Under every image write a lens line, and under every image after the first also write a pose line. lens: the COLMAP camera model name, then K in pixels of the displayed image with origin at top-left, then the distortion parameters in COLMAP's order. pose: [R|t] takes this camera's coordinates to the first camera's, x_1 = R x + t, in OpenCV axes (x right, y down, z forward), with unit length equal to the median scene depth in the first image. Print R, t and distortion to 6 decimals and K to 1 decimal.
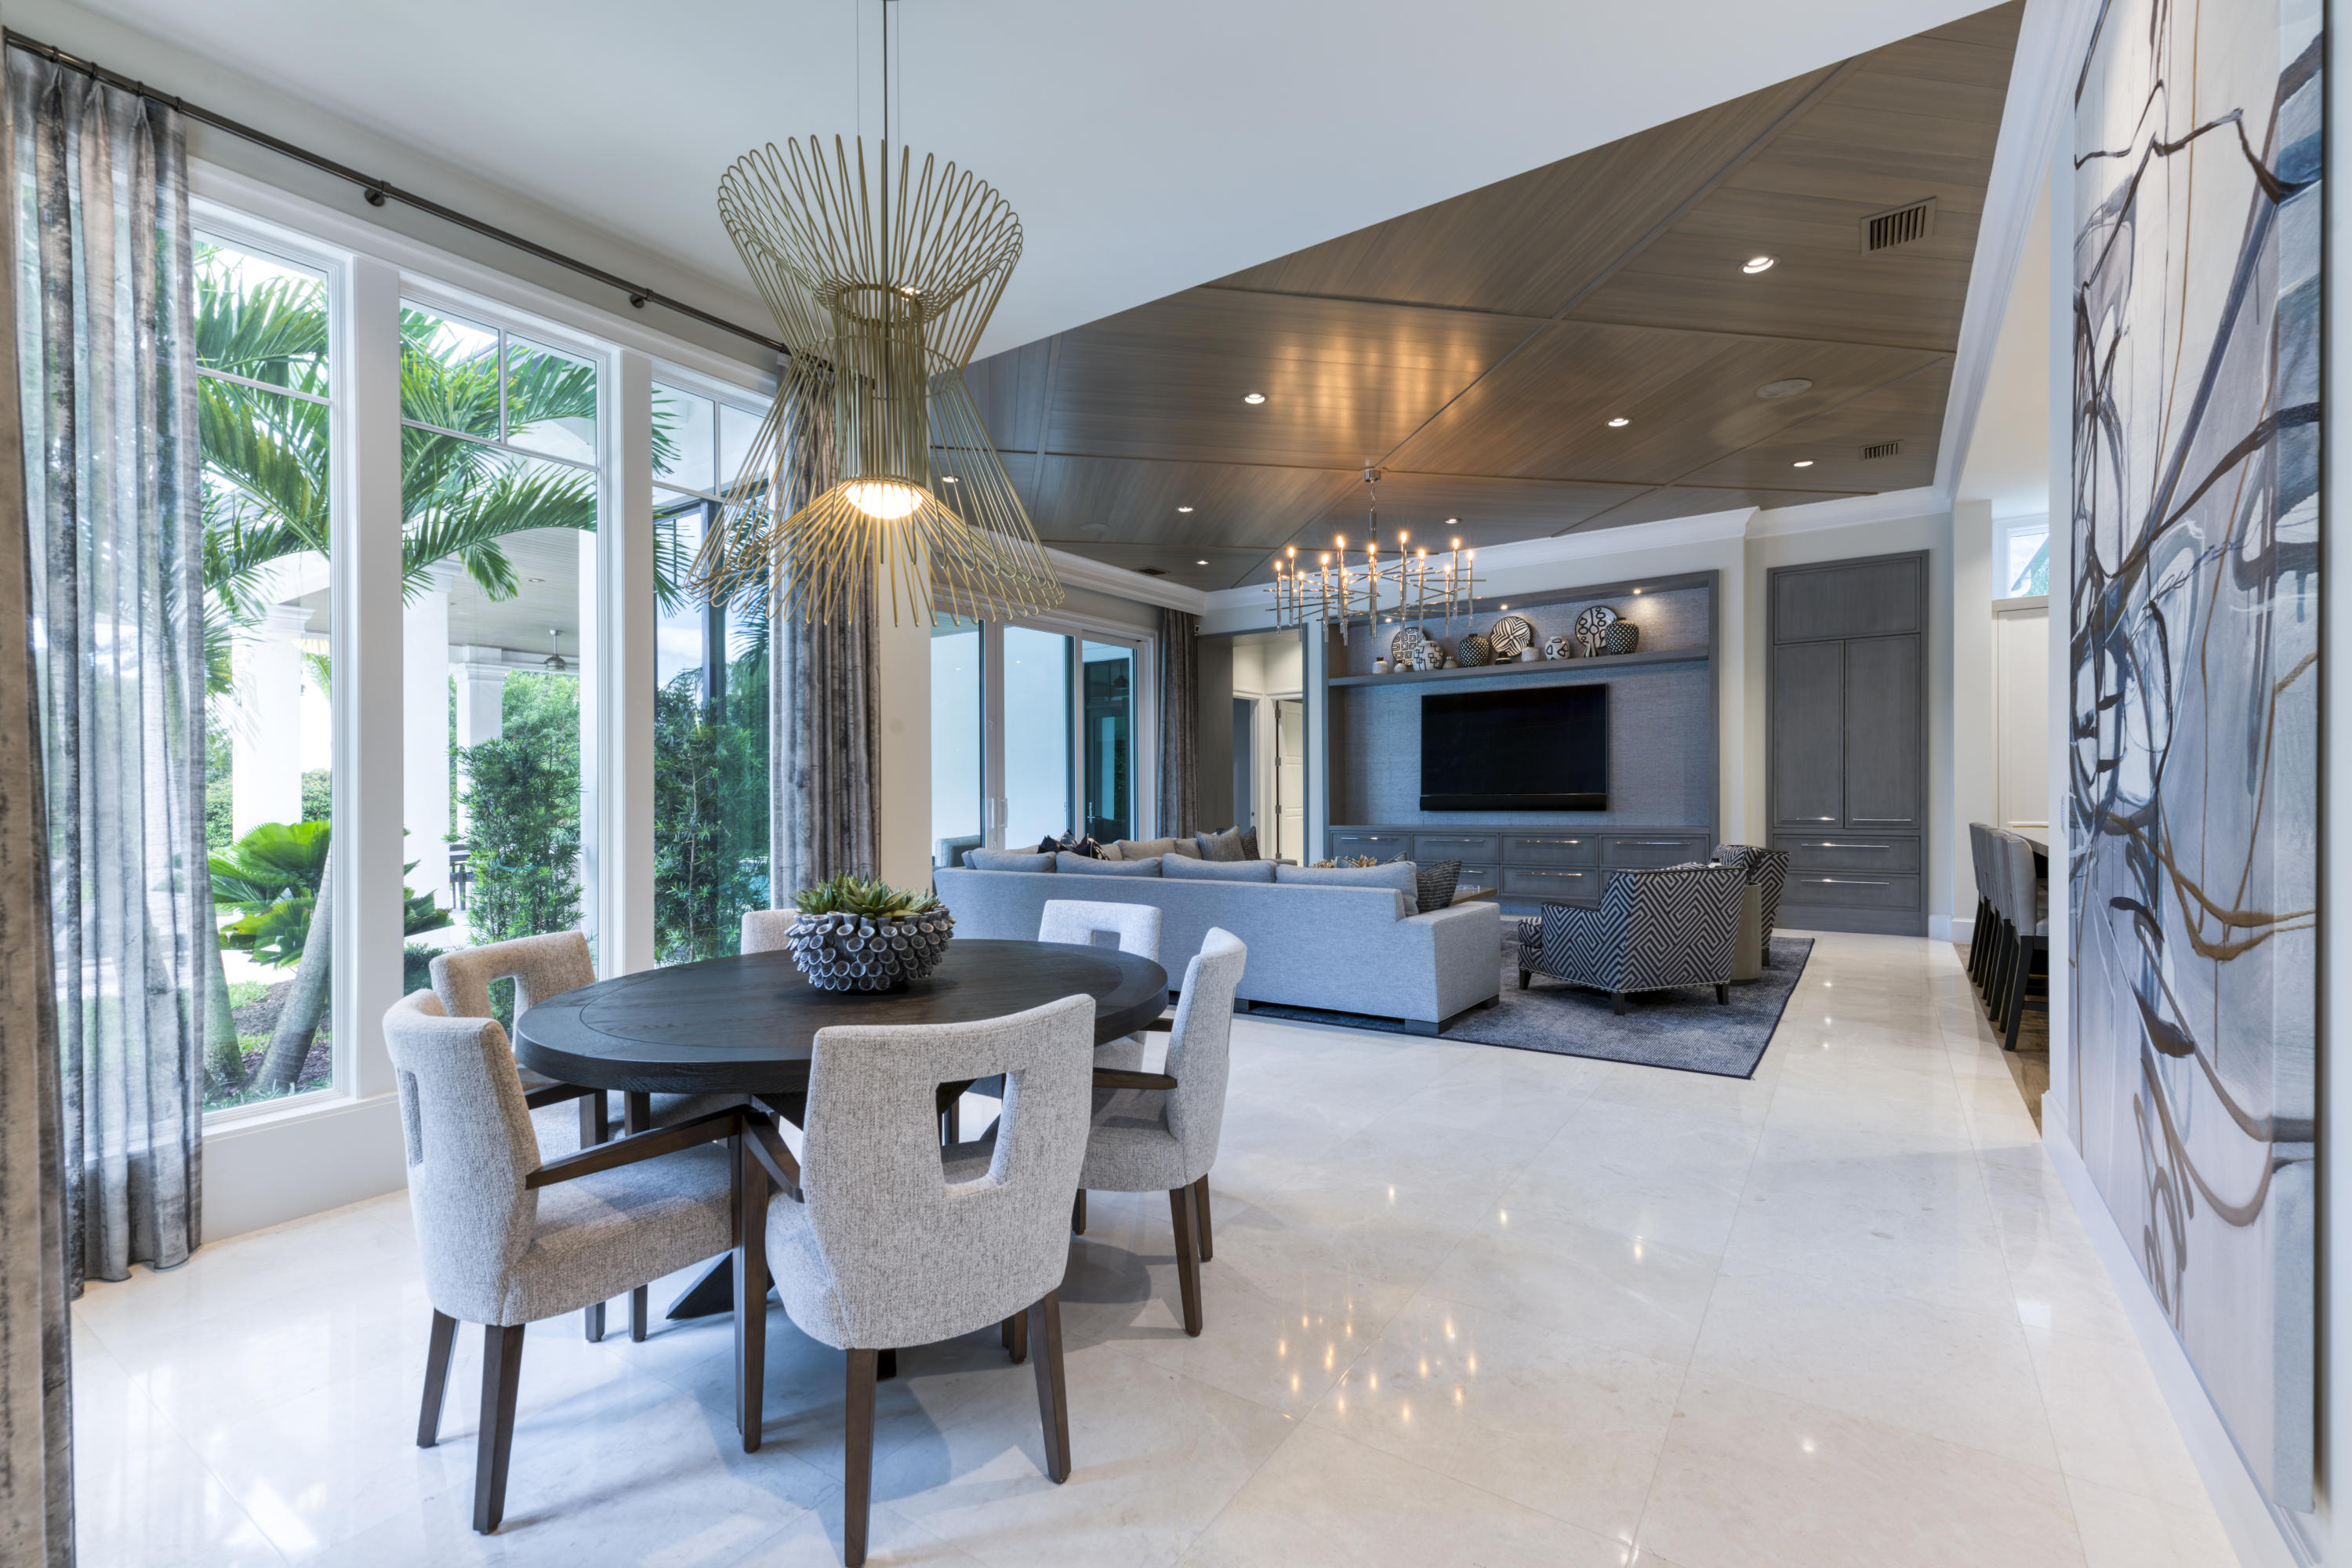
lens RADIAL K [[1010.5, 0, 1182.0], [0, 1010.5, 796.5], [0, 0, 1]] dist [0.010220, -0.000337]
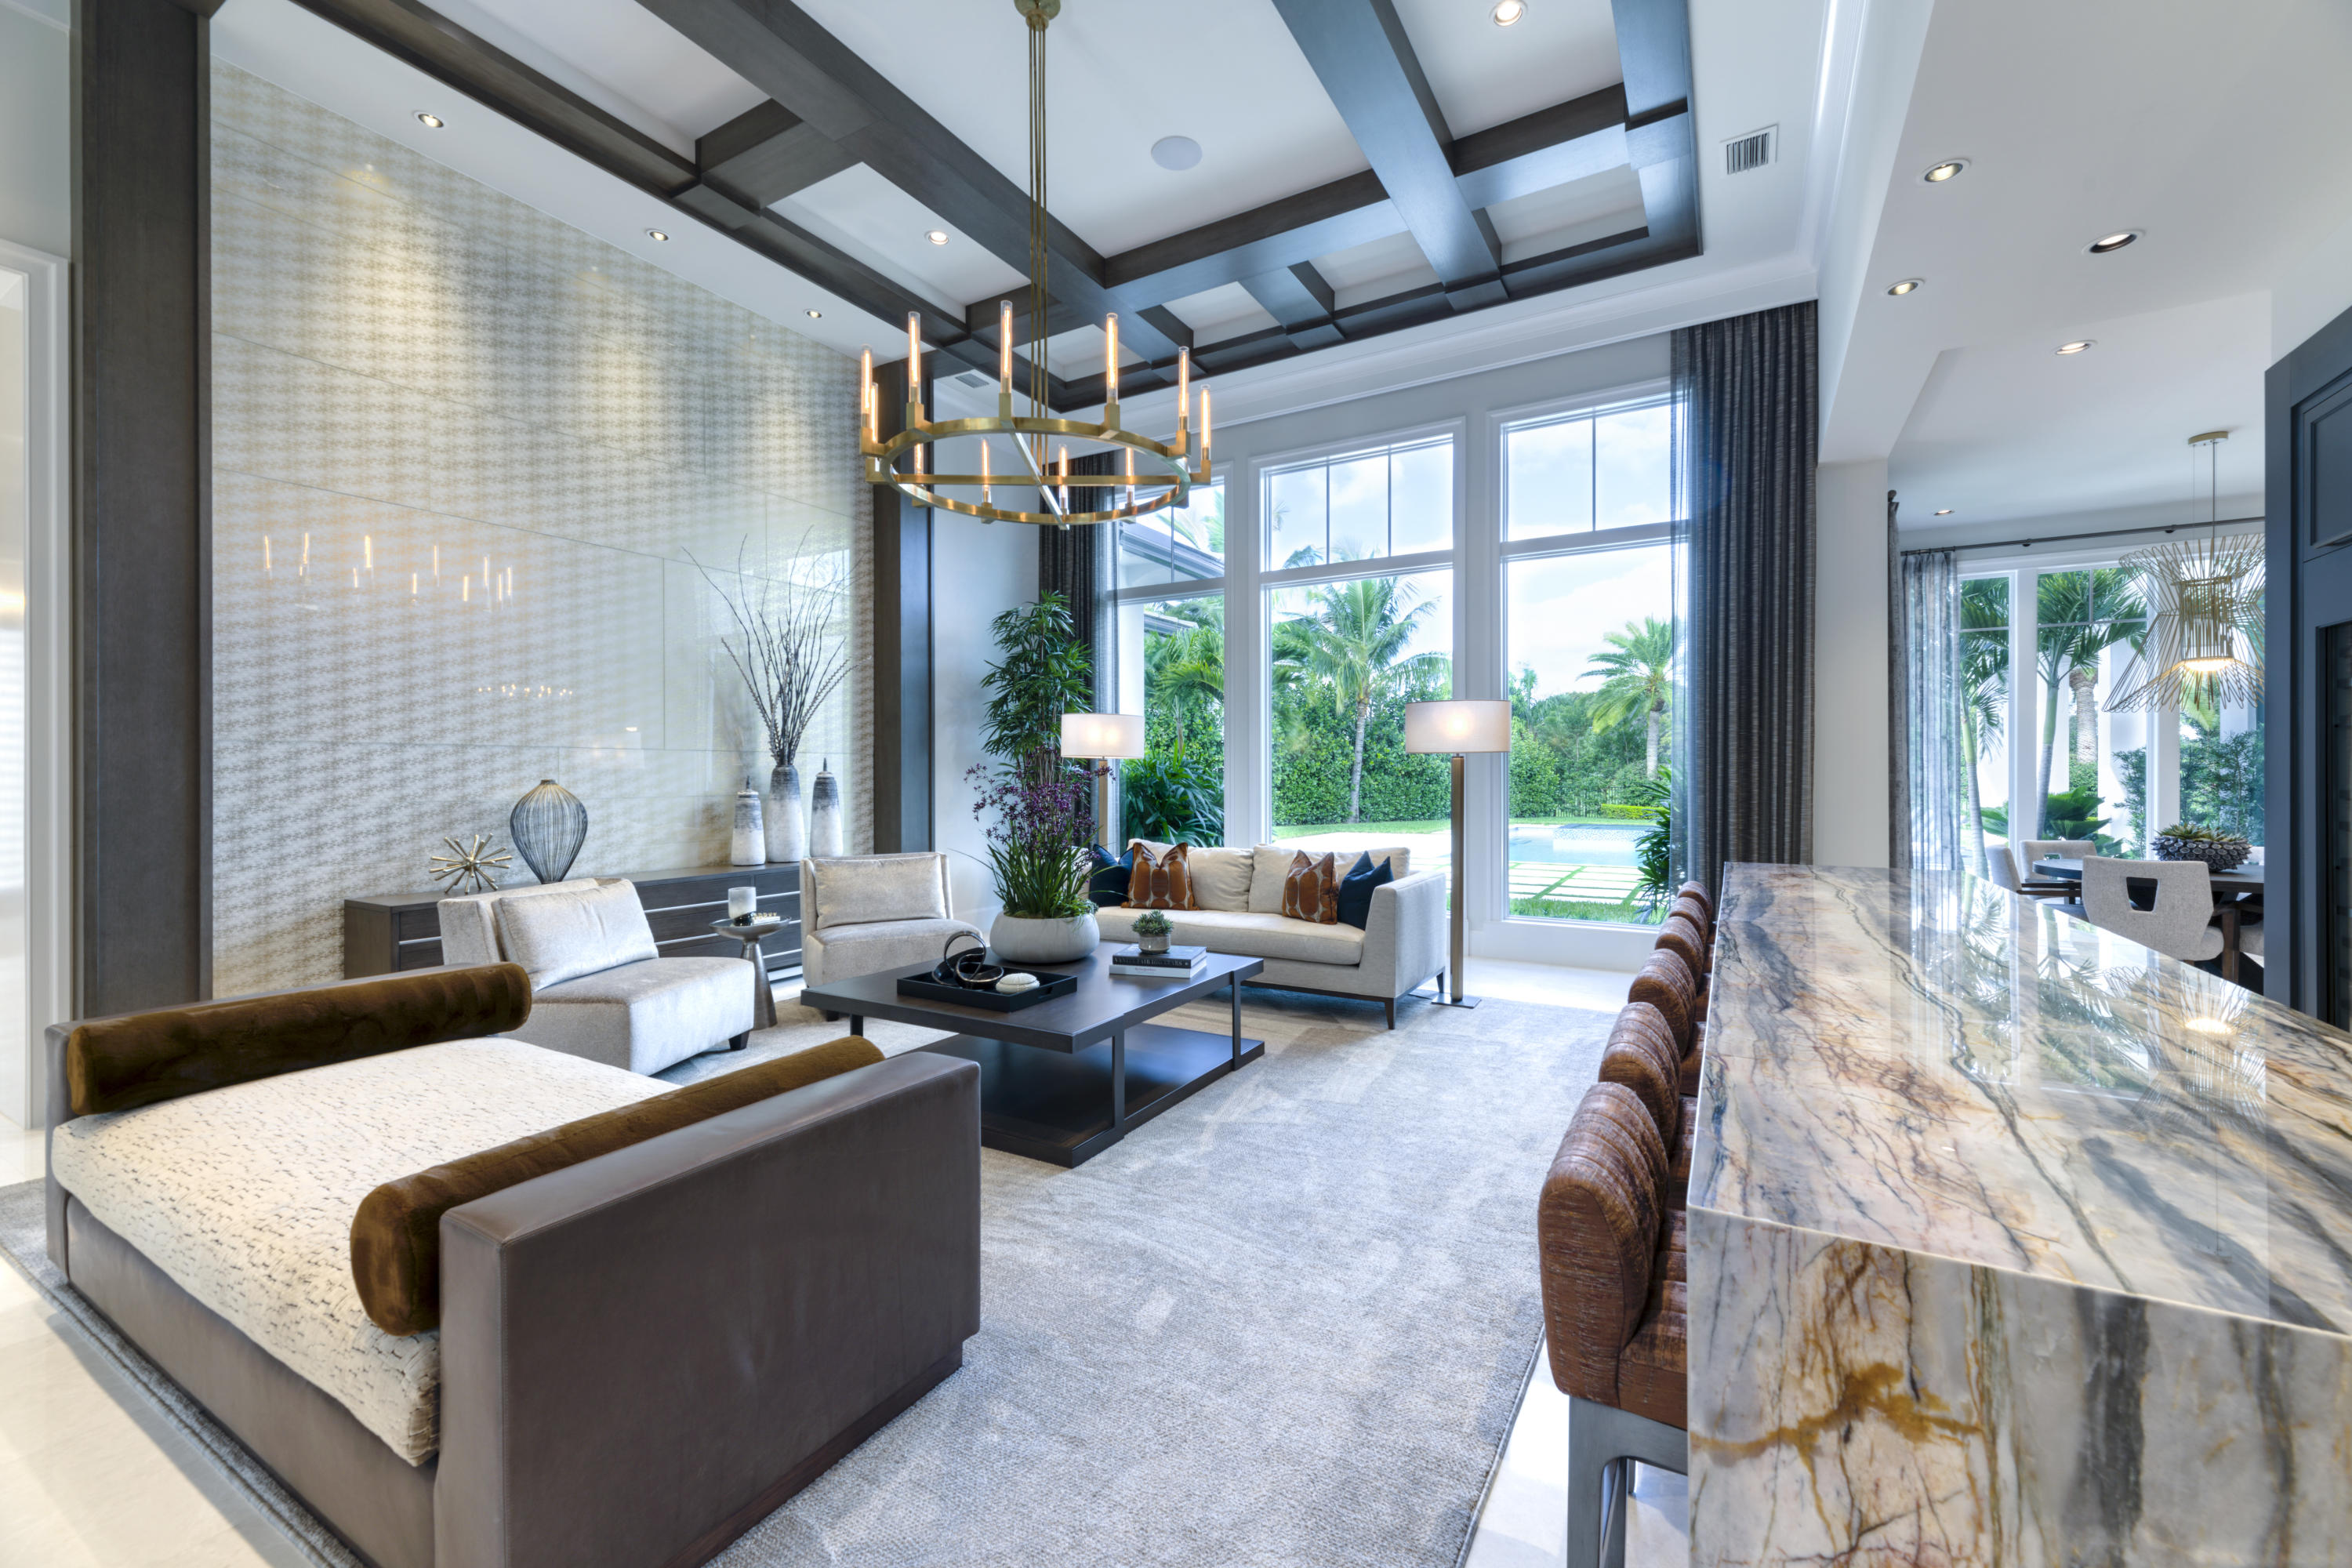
lens RADIAL K [[957.2, 0, 1180.8], [0, 957.2, 776.8], [0, 0, 1]] dist [0.009607, -0.000823]
pose [[0.079762, 0.005013, -0.996801, 1.646192], [0.003794, 0.999979, 0.005332, -0.051302], [0.996807, -0.004207, 0.079741, -1.474490]]
